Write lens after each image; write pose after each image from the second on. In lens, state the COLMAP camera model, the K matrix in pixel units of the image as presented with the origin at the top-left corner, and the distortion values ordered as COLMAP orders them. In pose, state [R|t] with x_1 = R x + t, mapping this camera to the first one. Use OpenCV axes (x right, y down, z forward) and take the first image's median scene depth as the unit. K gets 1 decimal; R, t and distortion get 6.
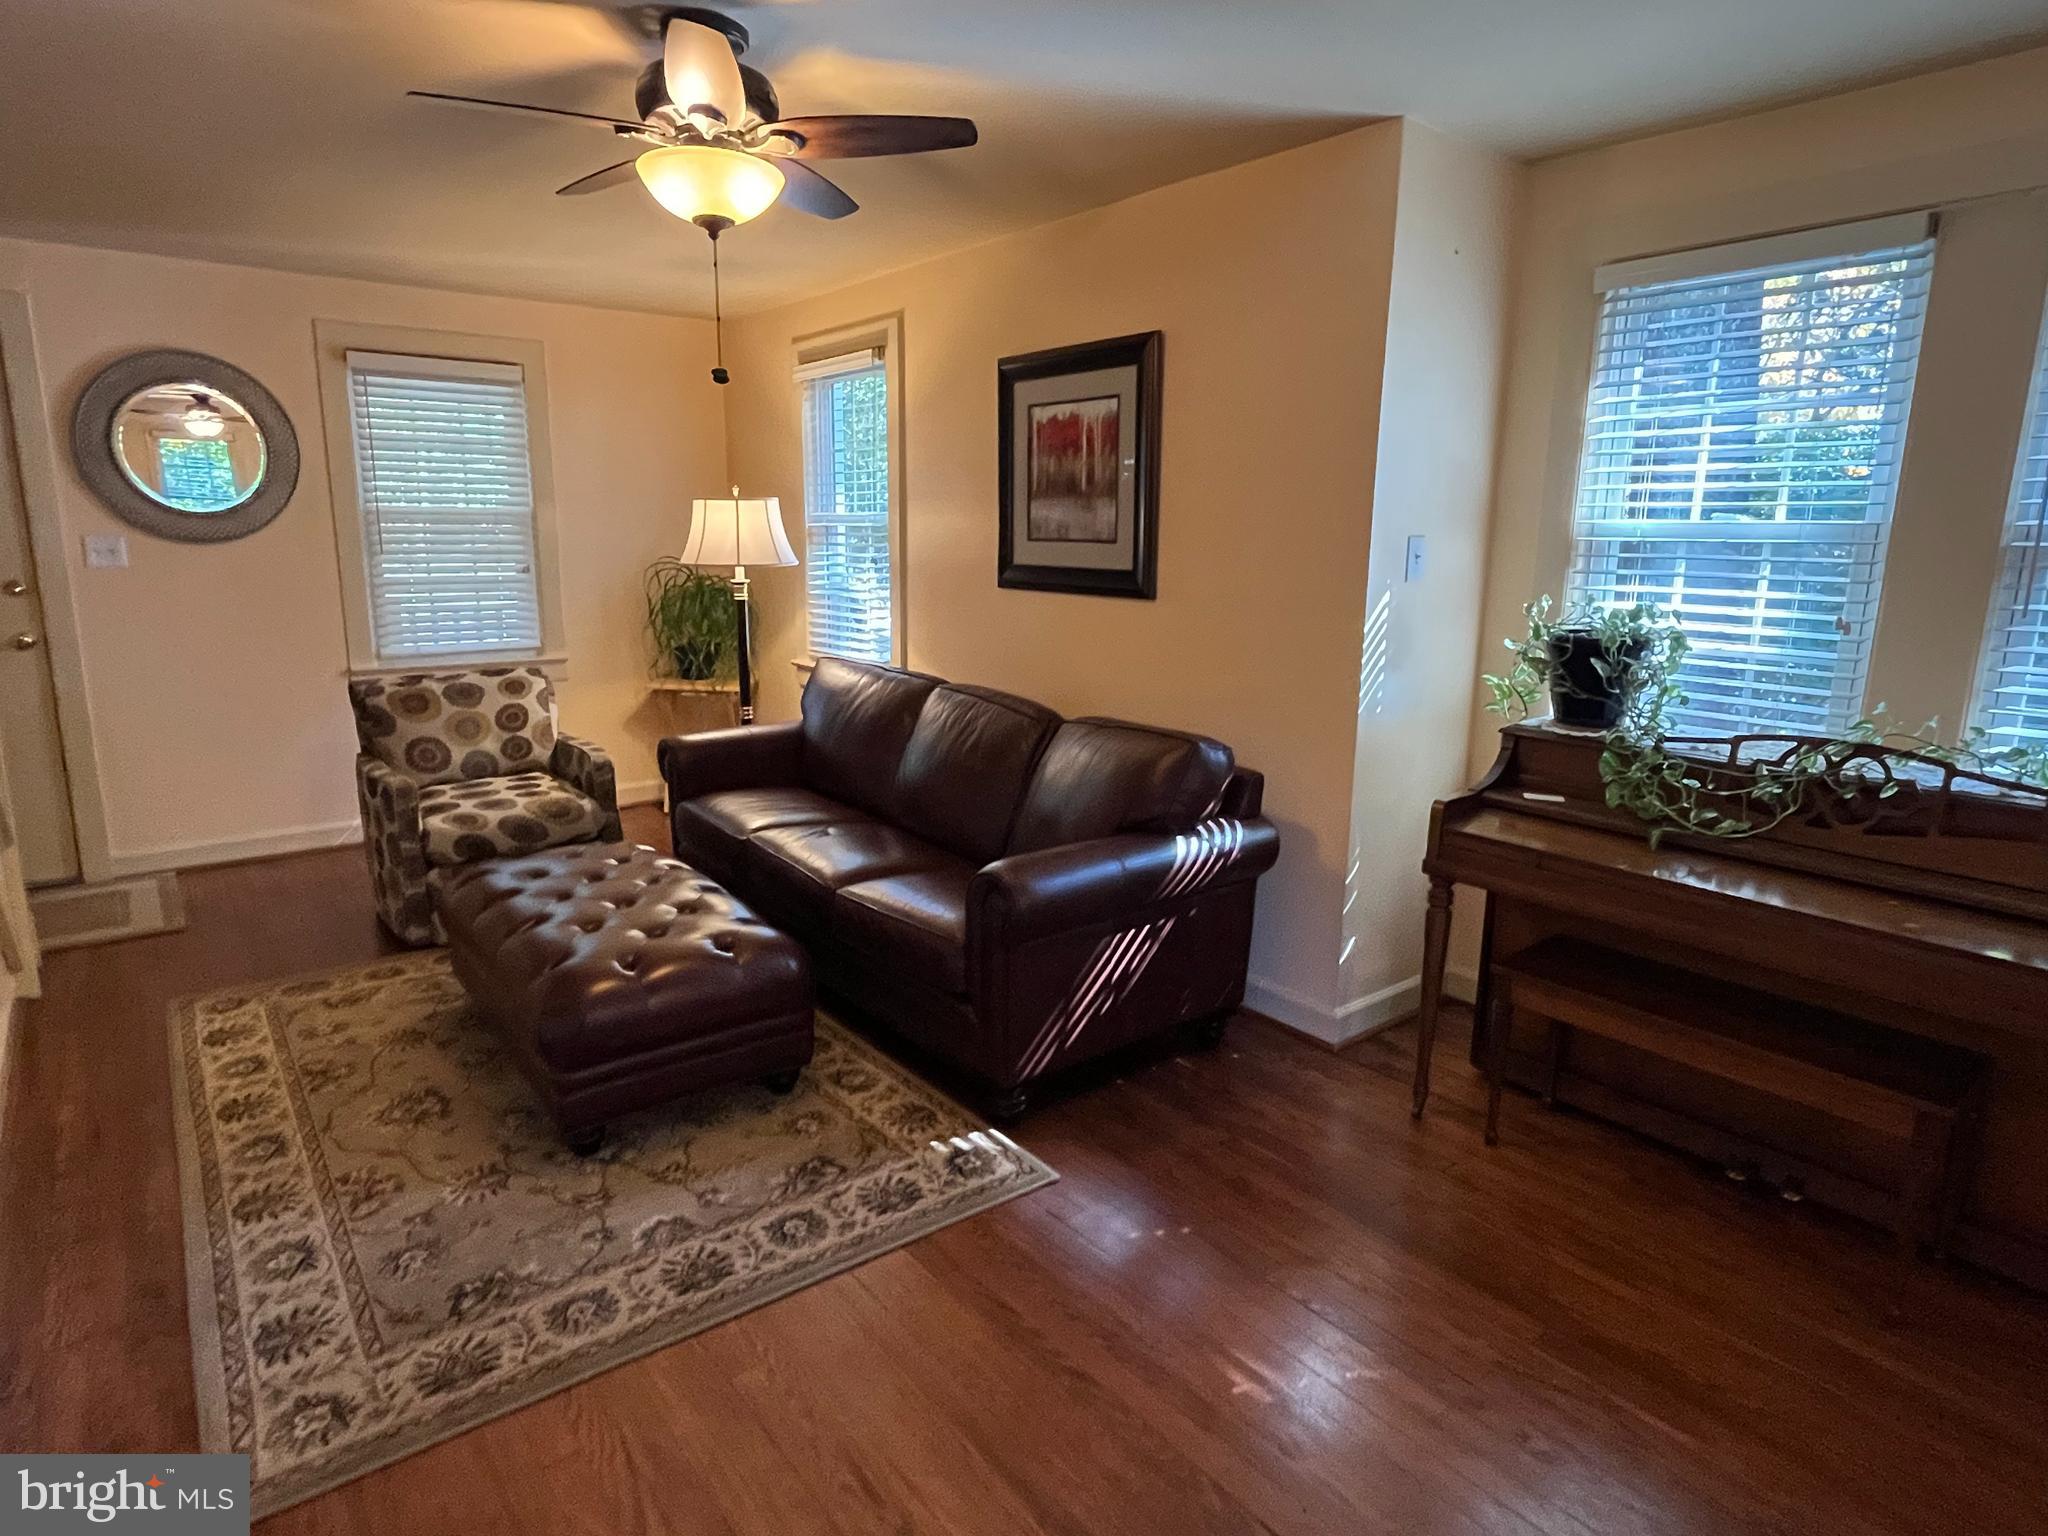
lens RADIAL K [[1139.8, 0, 1015.1], [0, 1139.8, 760.4], [0, 0, 1]] dist [-0.004890, -0.002350]
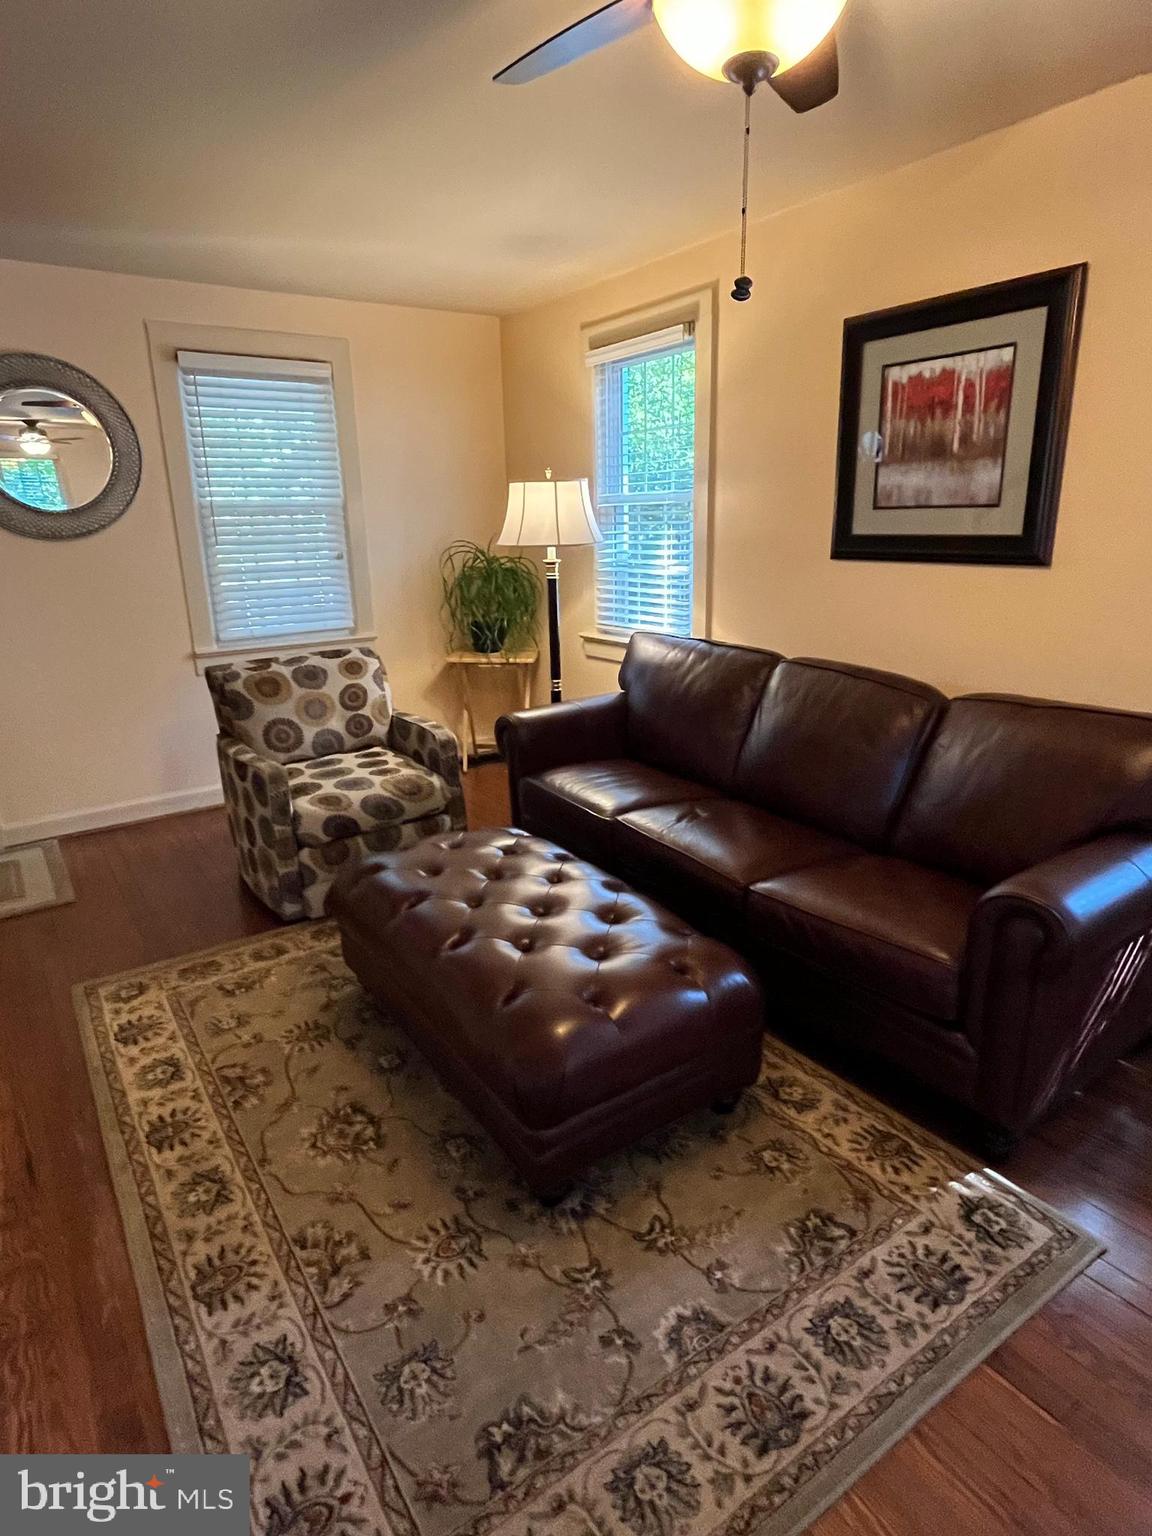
lens RADIAL K [[854.9, 0, 576.0], [0, 854.9, 768.0], [0, 0, 1]] dist [-0.004890, -0.002350]
pose [[0.998034, -0.015744, -0.060662, -0.215318], [0.020822, 0.996248, 0.084006, -0.039671], [0.059112, -0.085104, 0.994617, 0.244181]]
